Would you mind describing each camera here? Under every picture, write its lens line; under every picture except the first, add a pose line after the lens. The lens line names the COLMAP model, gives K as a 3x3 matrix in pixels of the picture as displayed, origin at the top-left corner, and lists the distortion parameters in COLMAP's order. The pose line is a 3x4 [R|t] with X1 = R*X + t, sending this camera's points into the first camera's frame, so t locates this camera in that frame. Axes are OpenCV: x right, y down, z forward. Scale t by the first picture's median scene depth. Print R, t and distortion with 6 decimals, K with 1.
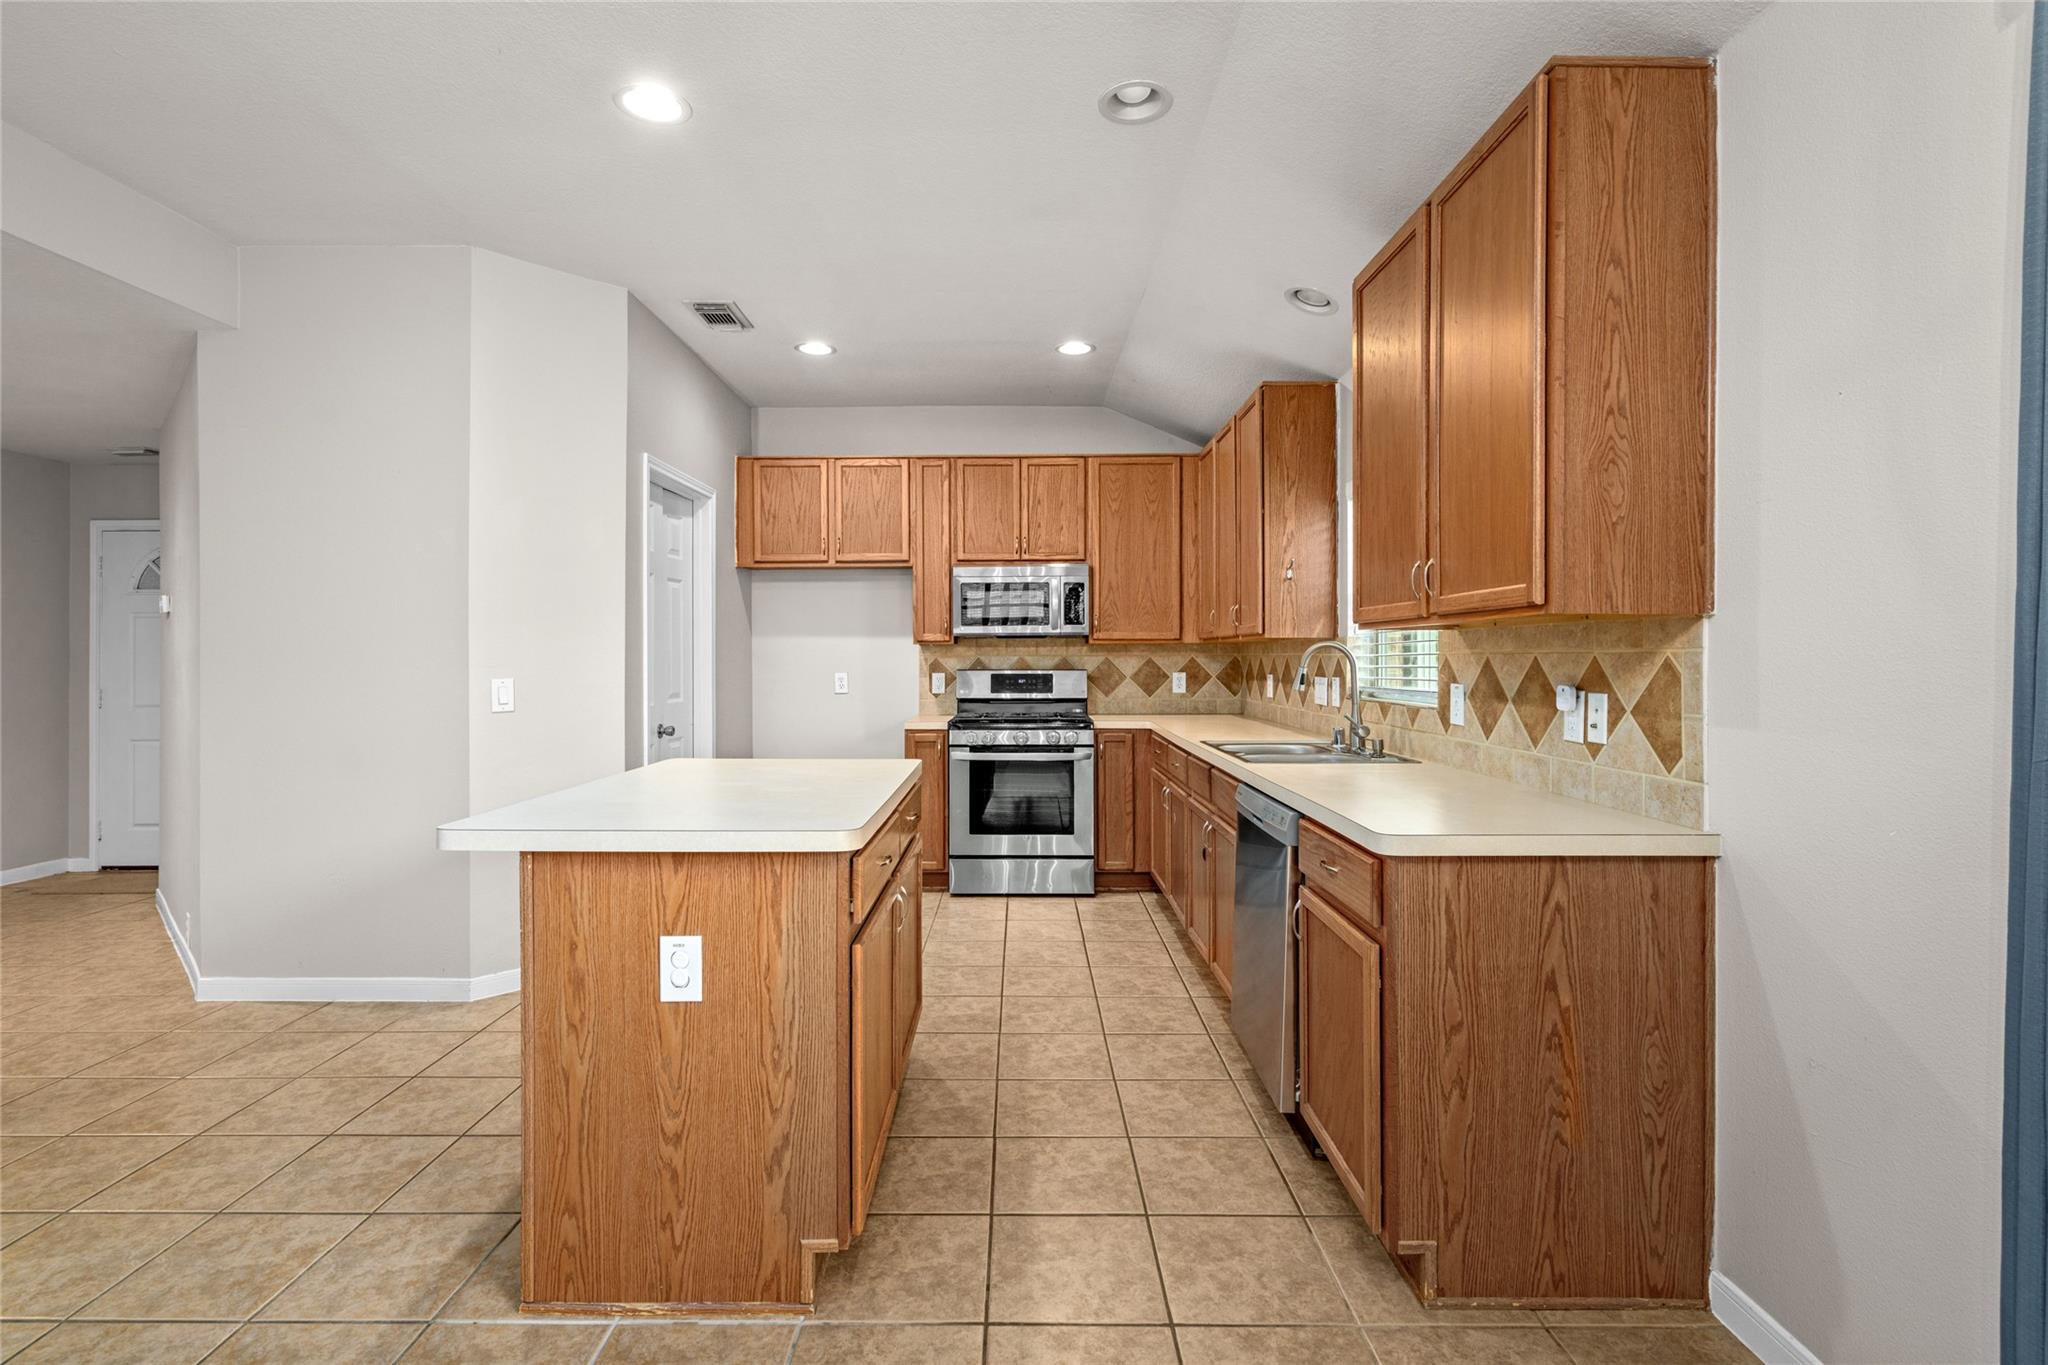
lens RADIAL K [[941.7, 0, 1025.5], [0, 941.7, 661.6], [0, 0, 1]] dist [-0.005133, 0.002241]
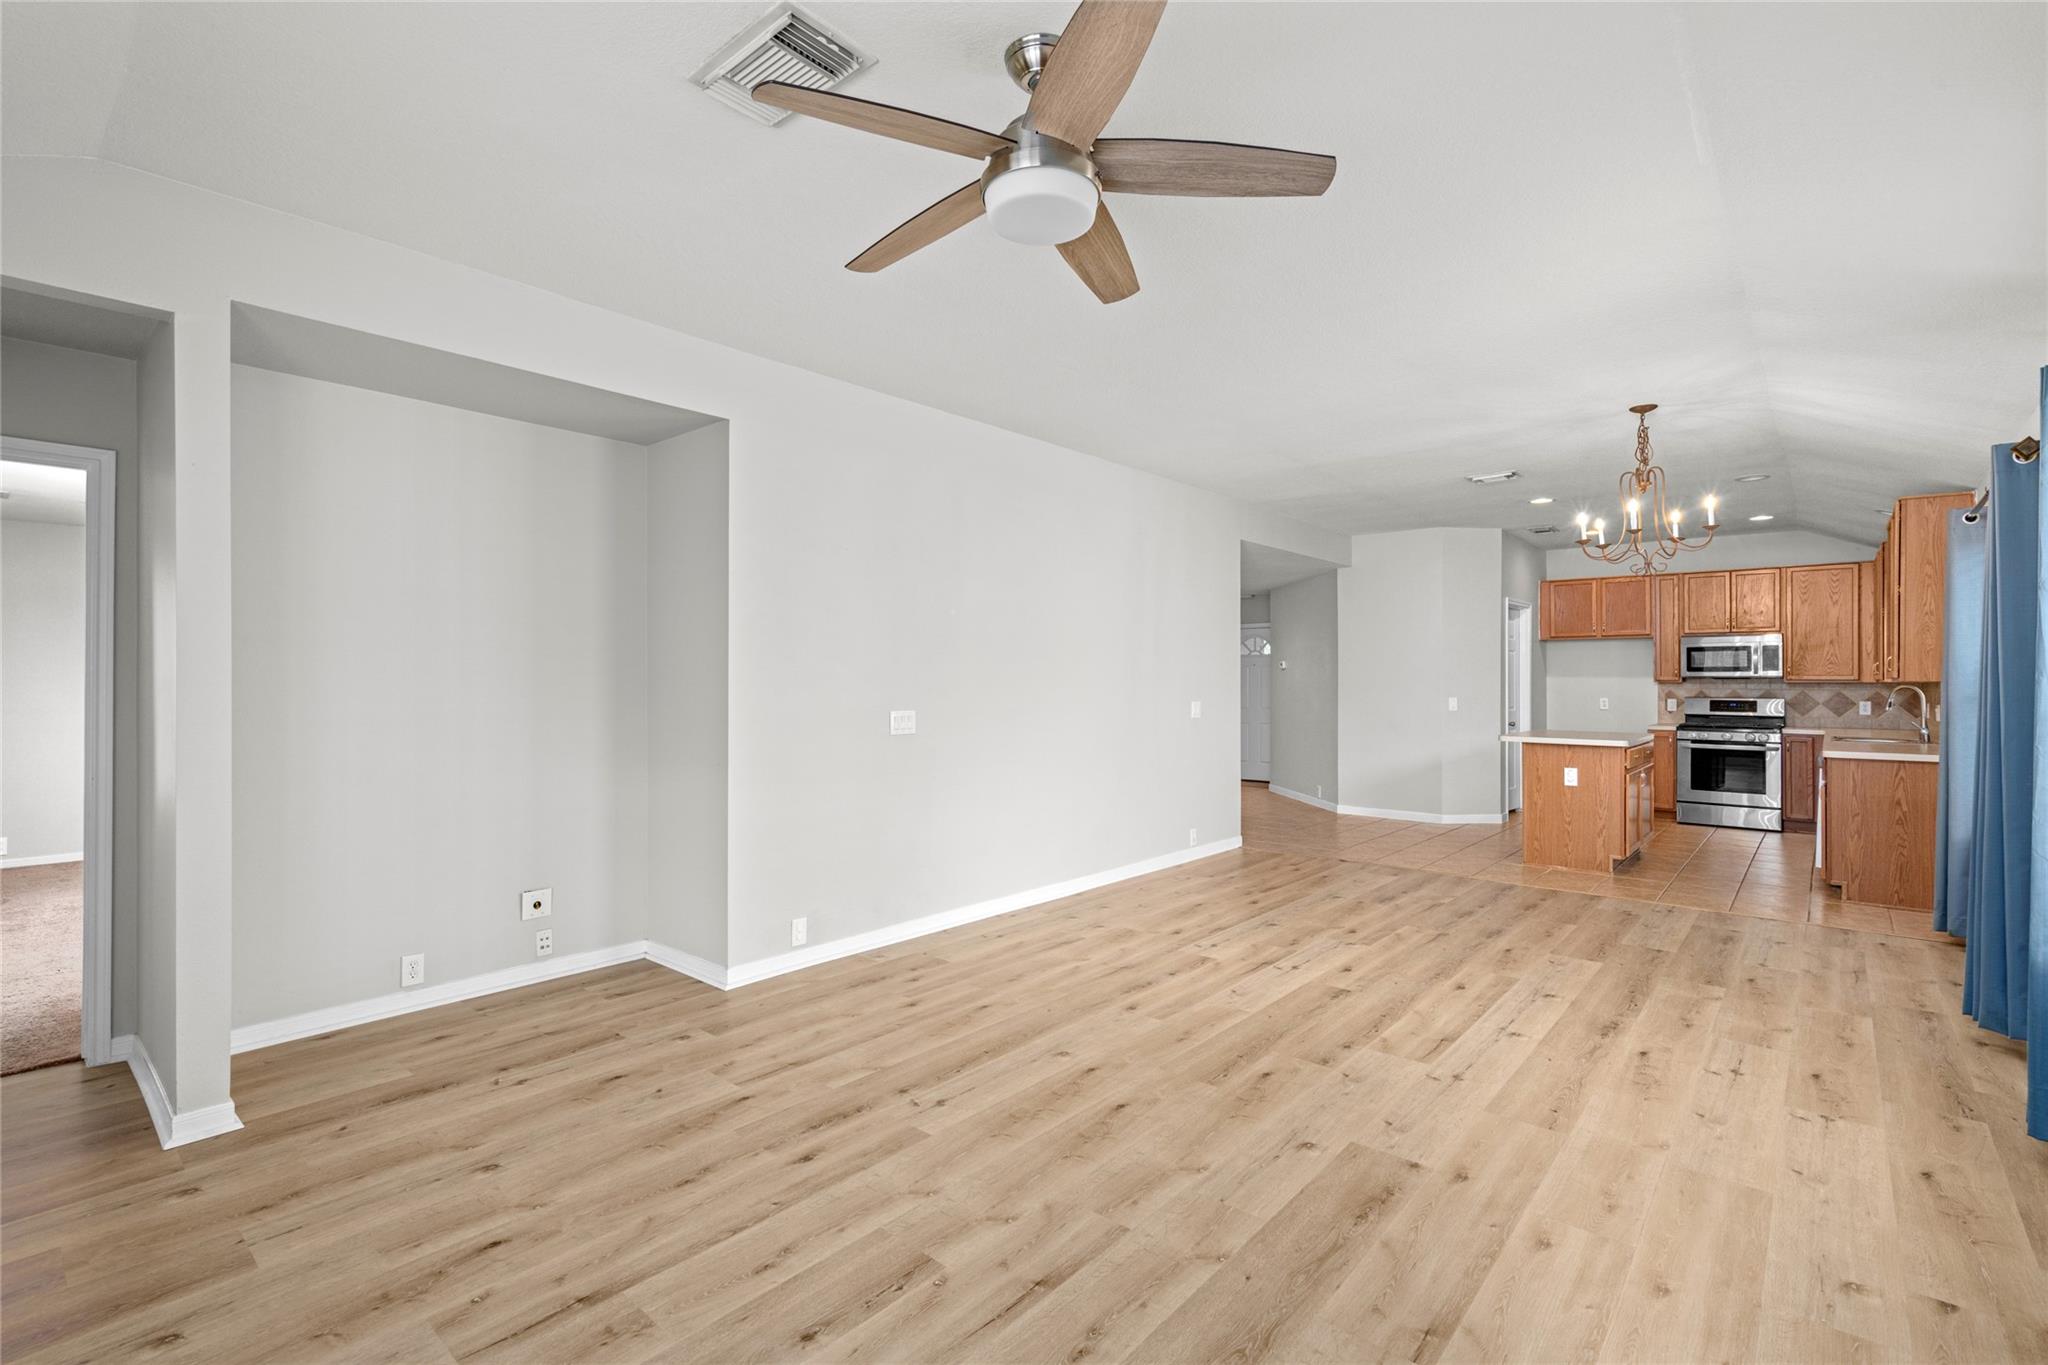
lens RADIAL K [[941.7, 0, 1008.3], [0, 941.7, 677.4], [0, 0, 1]] dist [-0.005133, 0.002241]
pose [[0.744492, 0.002346, -0.667627, 0.166416], [-0.008169, 0.999951, -0.005596, -0.008267], [0.667581, 0.009620, 0.744475, -1.192104]]
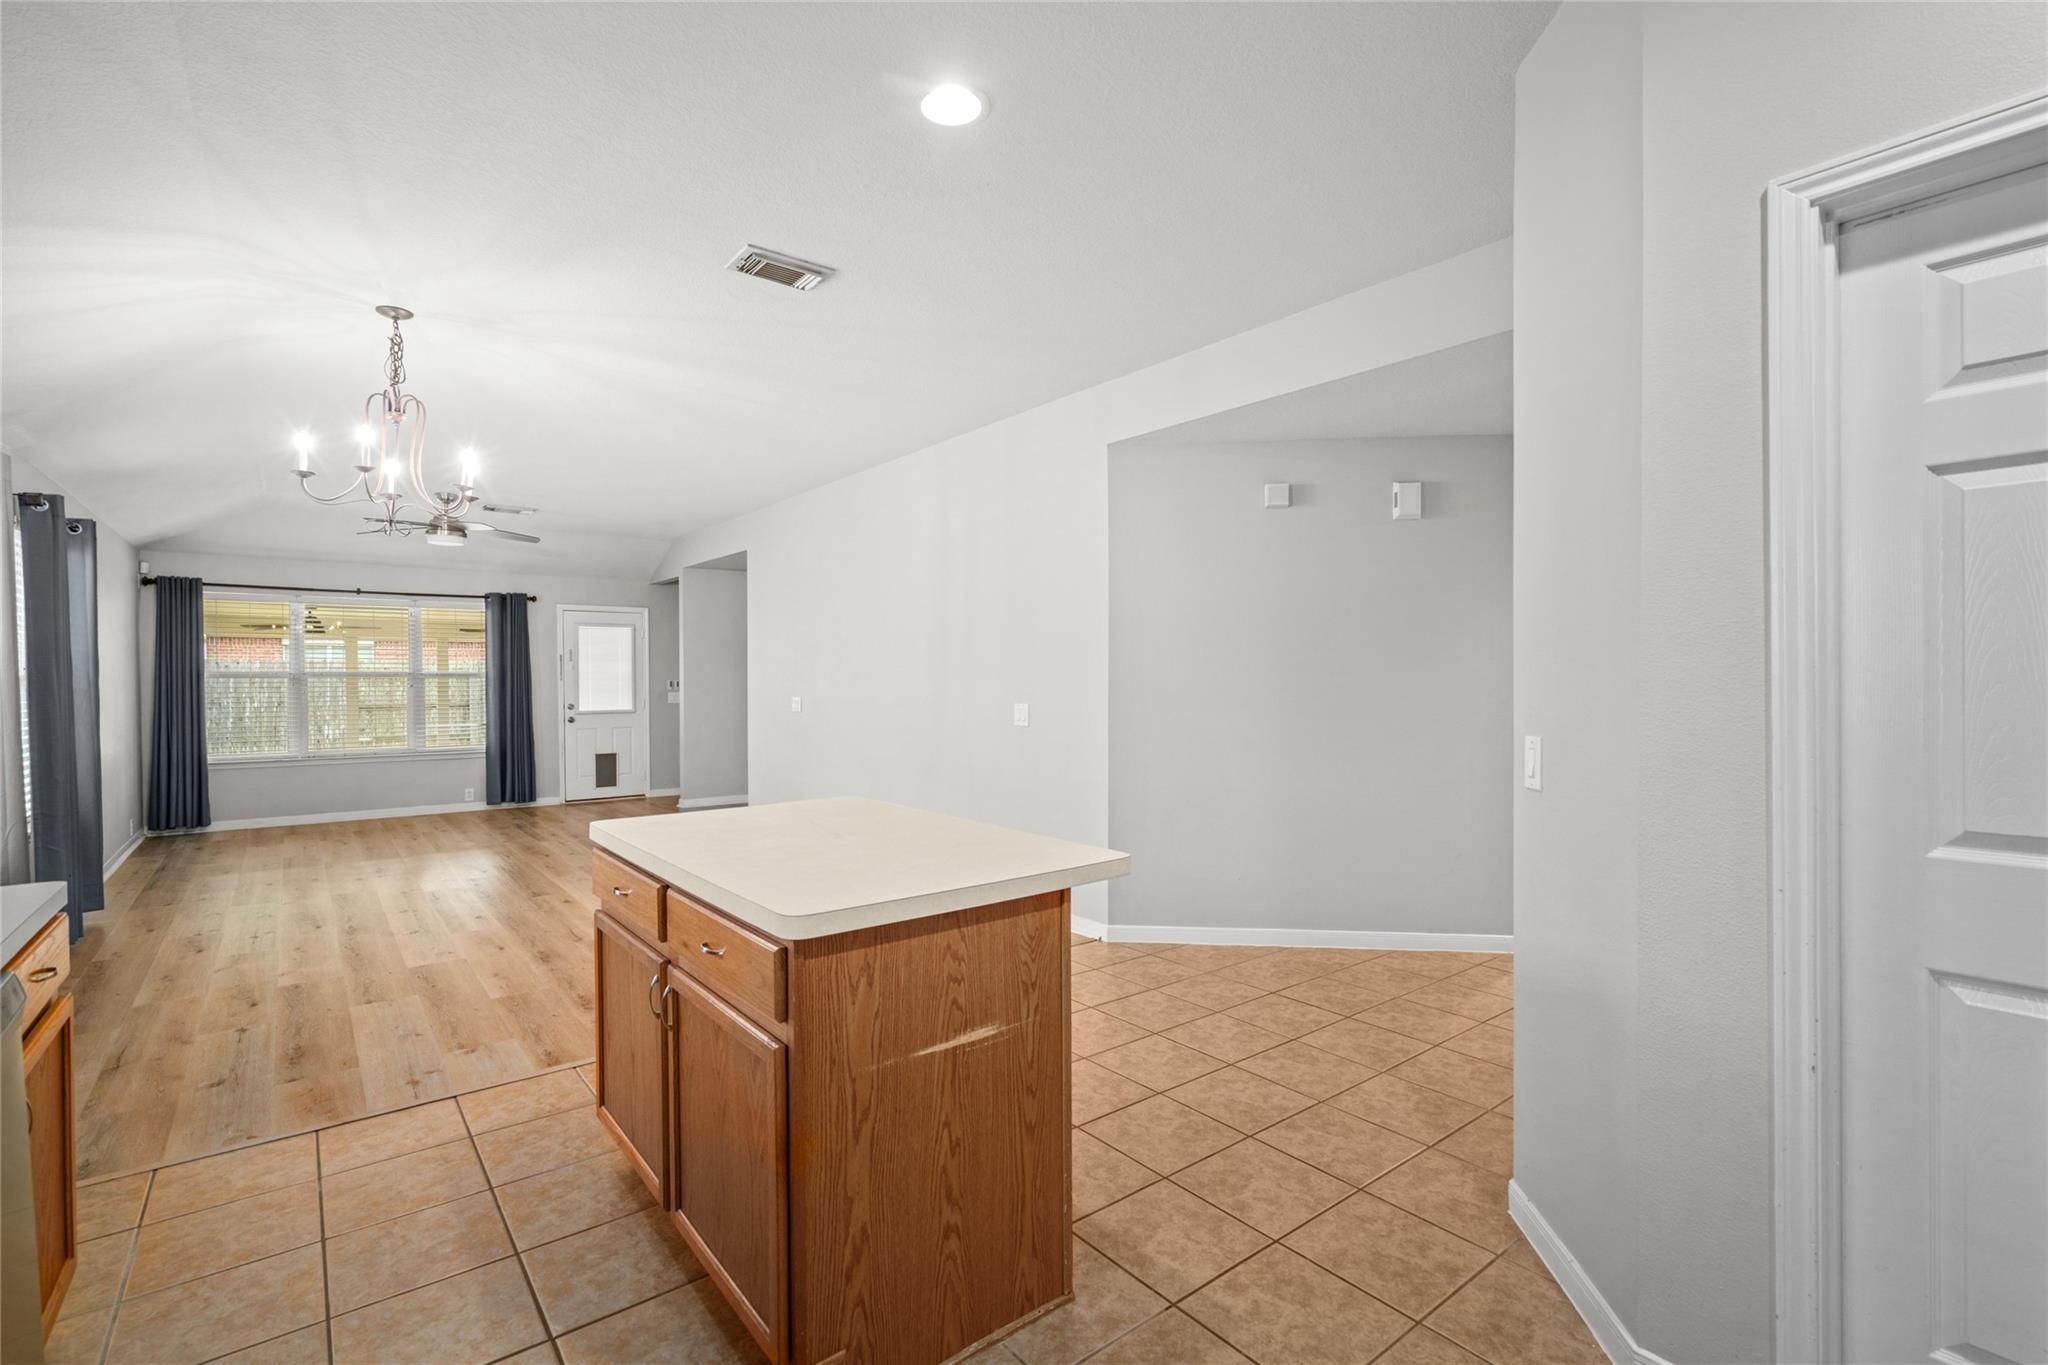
lens RADIAL K [[941.7, 0, 1027.9], [0, 941.7, 691.1], [0, 0, 1]] dist [-0.005133, 0.002241]
pose [[-0.790701, 0.015948, -0.611994, 0.062520], [0.003615, 0.999765, 0.021383, -0.019074], [0.612191, 0.014695, -0.790573, 0.955597]]
